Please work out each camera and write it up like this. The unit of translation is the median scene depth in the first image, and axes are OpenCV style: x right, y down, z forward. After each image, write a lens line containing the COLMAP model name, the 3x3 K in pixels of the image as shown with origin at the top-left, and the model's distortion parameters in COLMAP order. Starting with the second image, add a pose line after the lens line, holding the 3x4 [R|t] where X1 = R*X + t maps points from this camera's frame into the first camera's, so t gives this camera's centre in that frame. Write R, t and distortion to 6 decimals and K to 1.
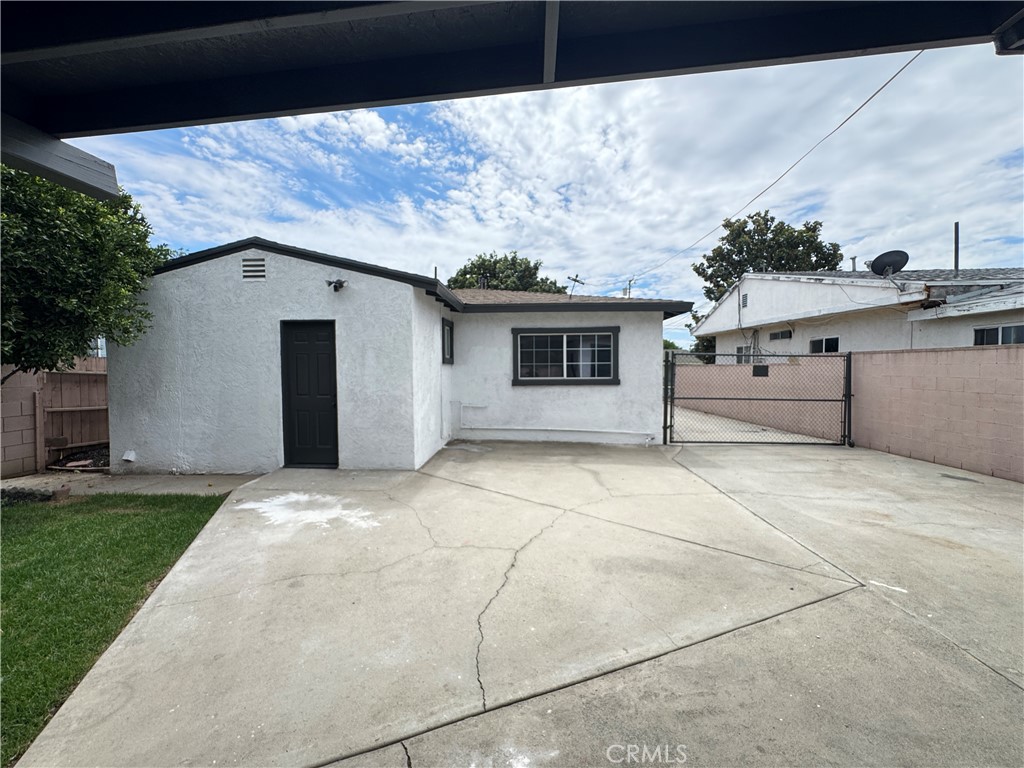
lens RADIAL K [[411.4, 0, 513.1], [0, 411.4, 382.0], [0, 0, 1]] dist [-0.001932, 0.001224]
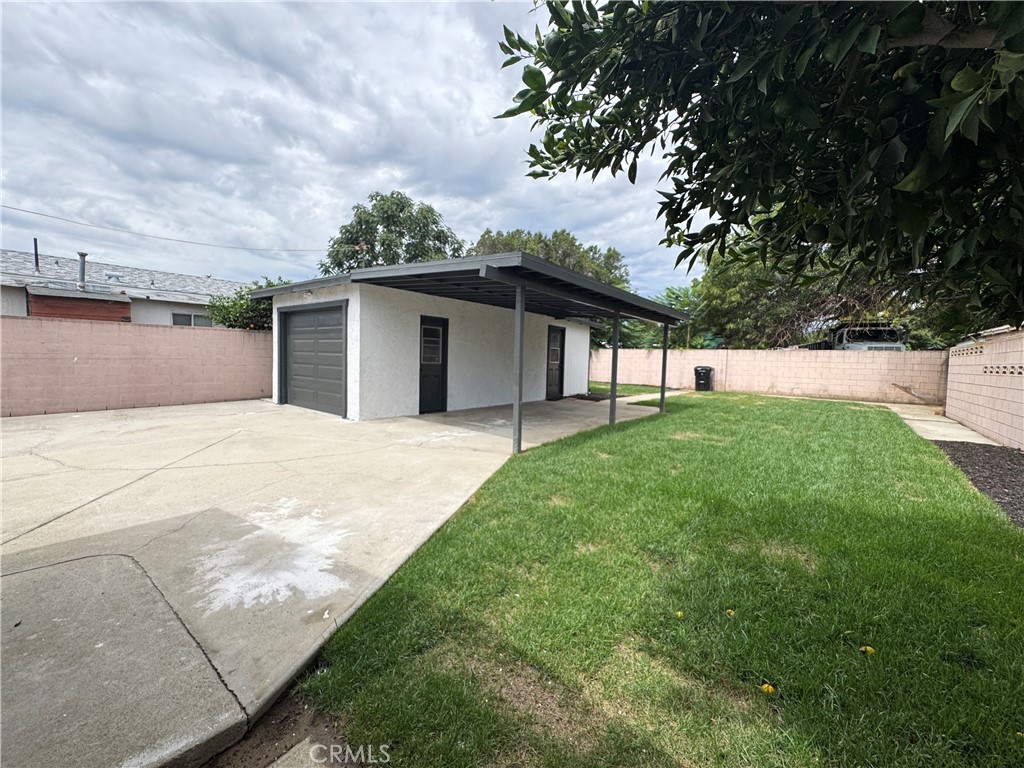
lens RADIAL K [[411.4, 0, 514.1], [0, 411.4, 382.5], [0, 0, 1]] dist [-0.001932, 0.001224]
pose [[-0.812053, -0.056065, 0.580884, -1.217360], [-0.004963, 0.996002, 0.089194, 0.007759], [-0.583563, 0.069547, -0.809085, 1.376753]]
